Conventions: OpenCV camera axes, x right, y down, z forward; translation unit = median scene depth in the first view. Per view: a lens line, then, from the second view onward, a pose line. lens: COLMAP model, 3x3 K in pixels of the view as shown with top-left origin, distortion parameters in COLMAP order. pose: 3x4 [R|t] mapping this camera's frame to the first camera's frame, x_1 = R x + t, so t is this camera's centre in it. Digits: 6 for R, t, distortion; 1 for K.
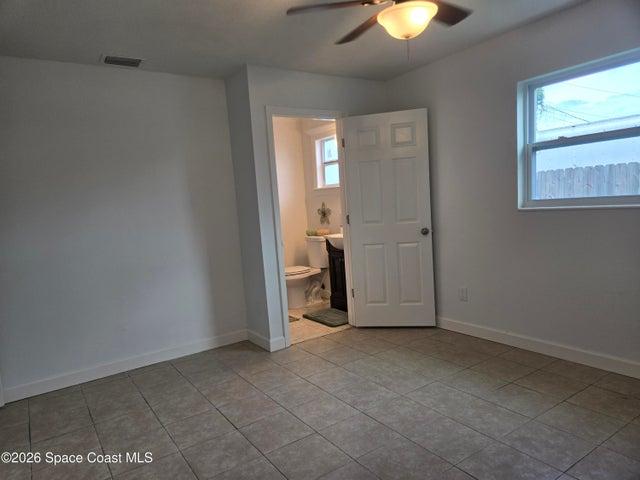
lens RADIAL K [[428.7, 0, 314.0], [0, 428.7, 248.5], [0, 0, 1]] dist [0.061944, -0.053291]
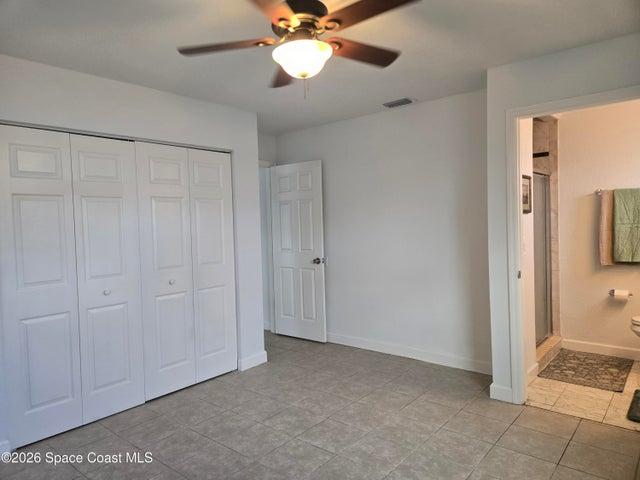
lens RADIAL K [[427.3, 0, 314.5], [0, 427.3, 244.0], [0, 0, 1]] dist [0.070298, -0.063440]
pose [[0.283345, 0.113409, -0.952289, 0.726575], [-0.099963, 0.991067, 0.088284, -0.129342], [0.953794, 0.070179, 0.292150, 0.480297]]
